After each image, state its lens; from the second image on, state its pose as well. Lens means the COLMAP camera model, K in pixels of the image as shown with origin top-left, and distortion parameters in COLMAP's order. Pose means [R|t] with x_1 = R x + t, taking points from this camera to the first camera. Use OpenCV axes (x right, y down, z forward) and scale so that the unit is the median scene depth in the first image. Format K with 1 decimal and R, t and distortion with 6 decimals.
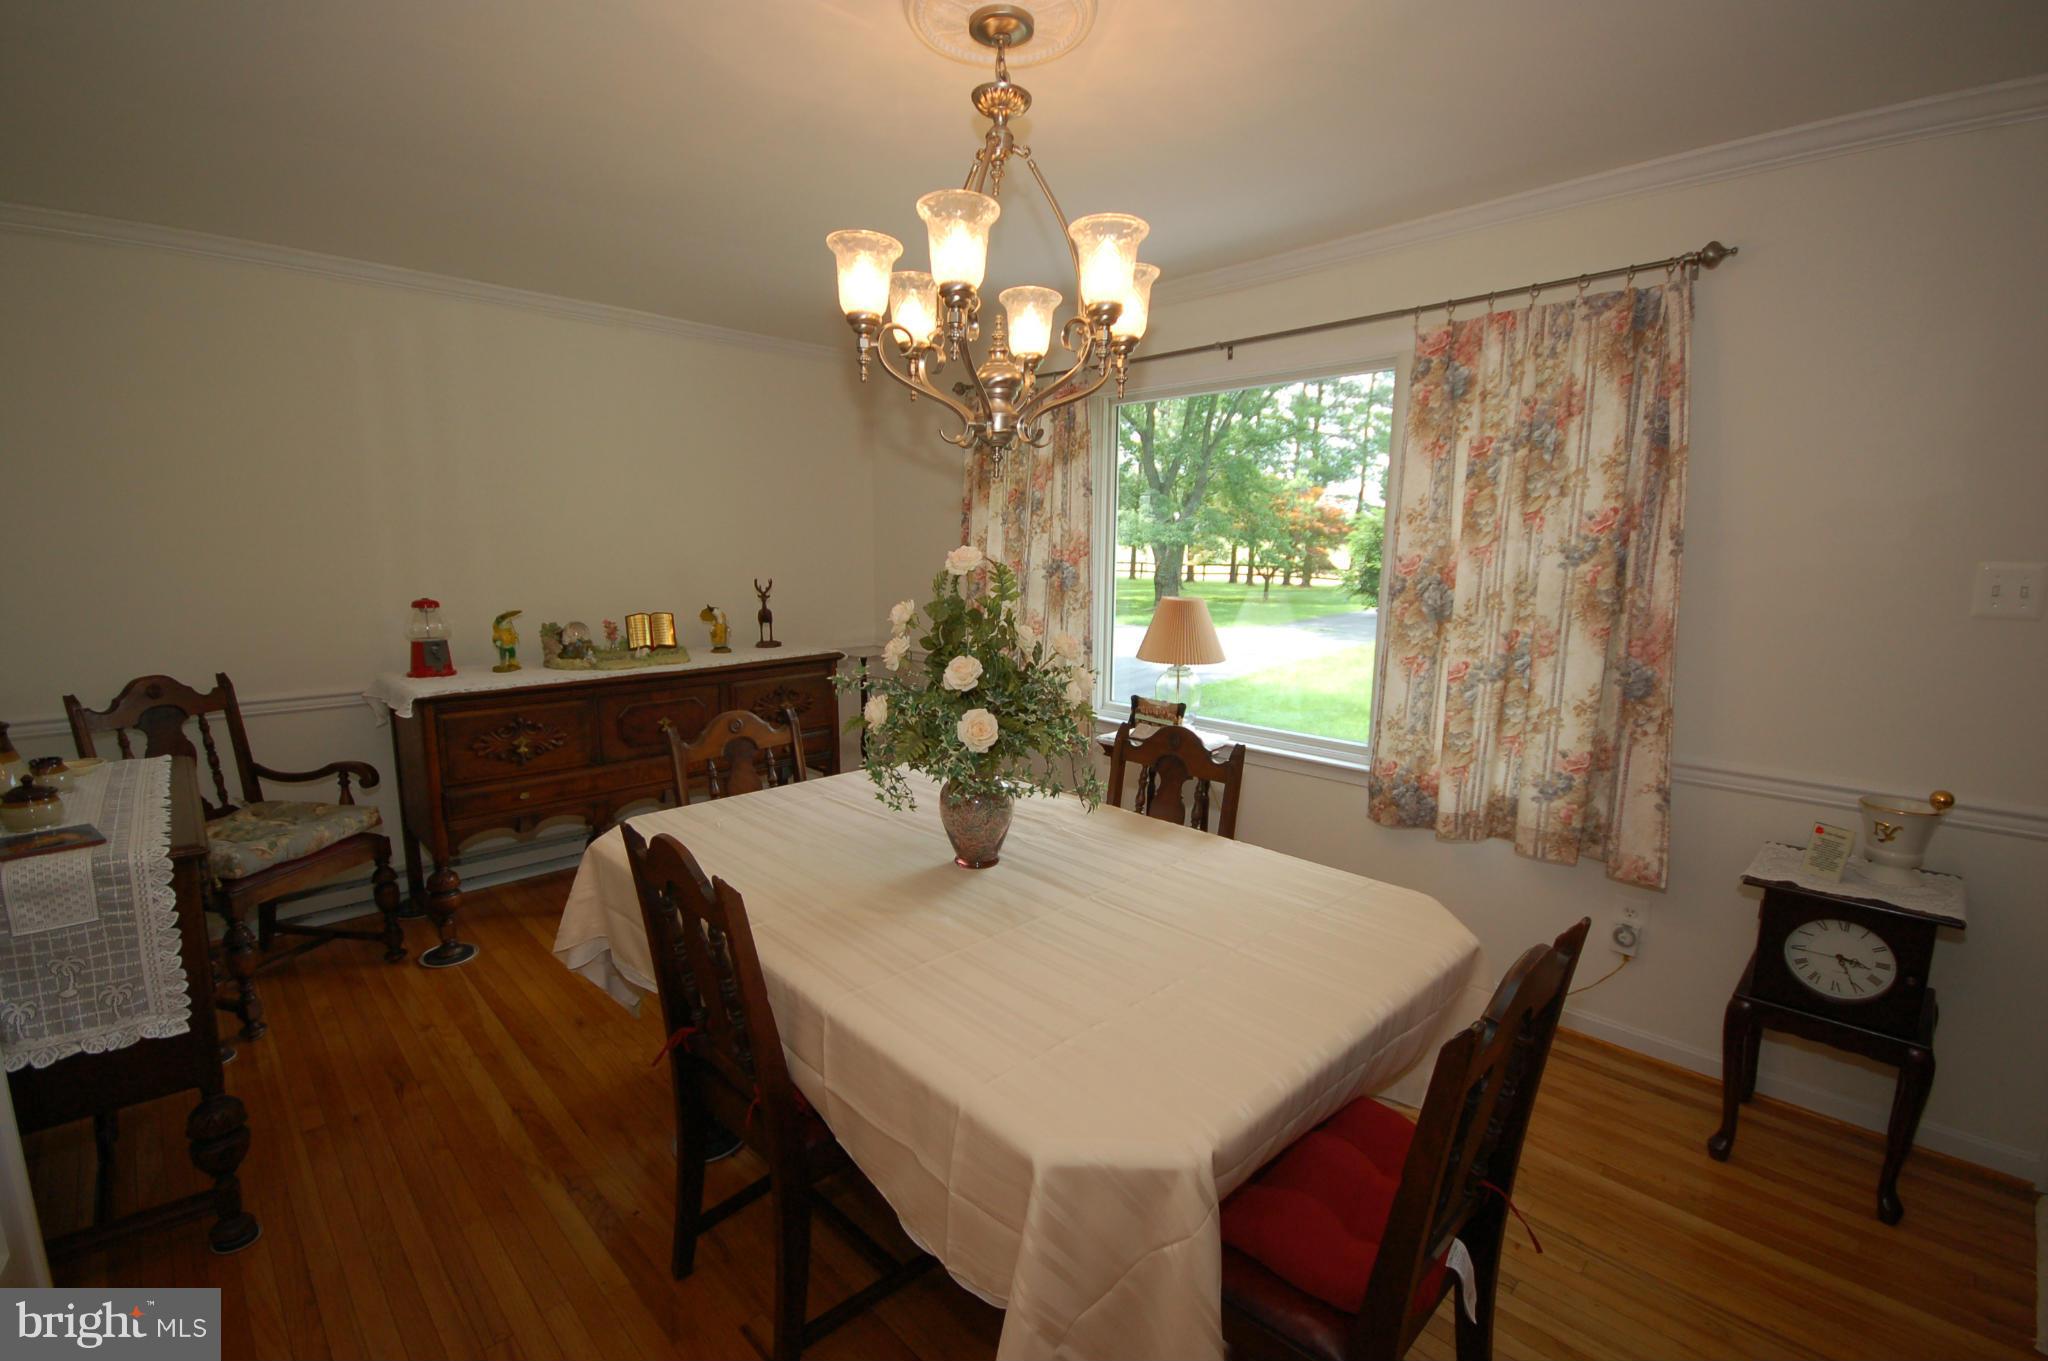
lens RADIAL K [[899.3, 0, 1019.5], [0, 899.3, 693.5], [0, 0, 1]] dist [-0.000757, 0.000321]
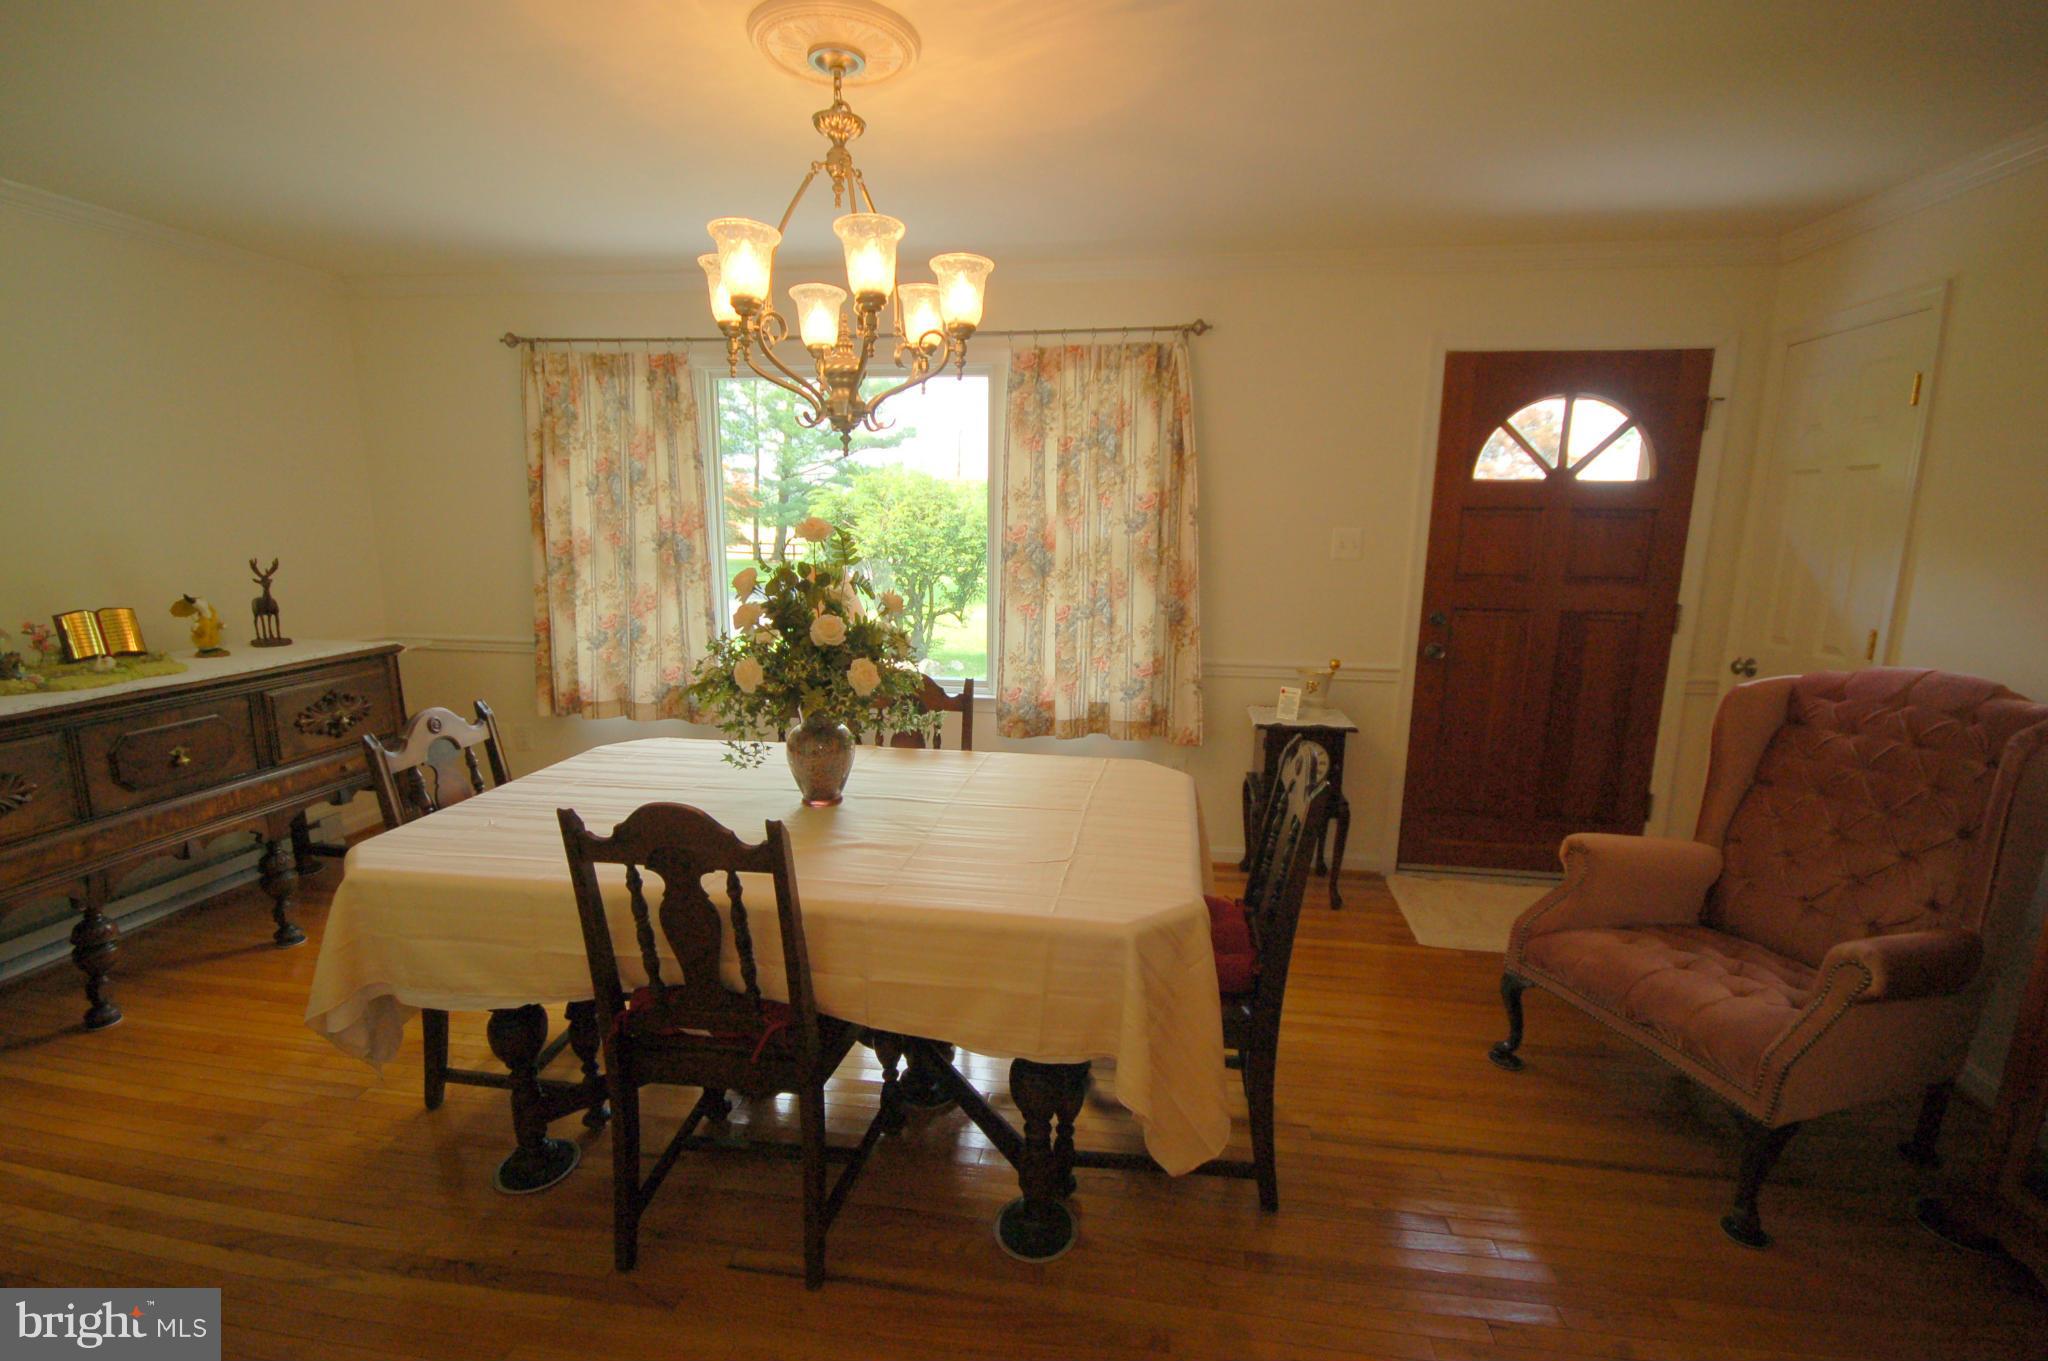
lens RADIAL K [[910.6, 0, 1024.1], [0, 910.6, 690.0], [0, 0, 1]] dist [-0.000494, 0.000389]
pose [[0.793625, -0.110319, 0.598322, -0.388067], [0.096314, 0.993803, 0.055485, 0.008687], [-0.600736, 0.013592, 0.799332, -0.043059]]
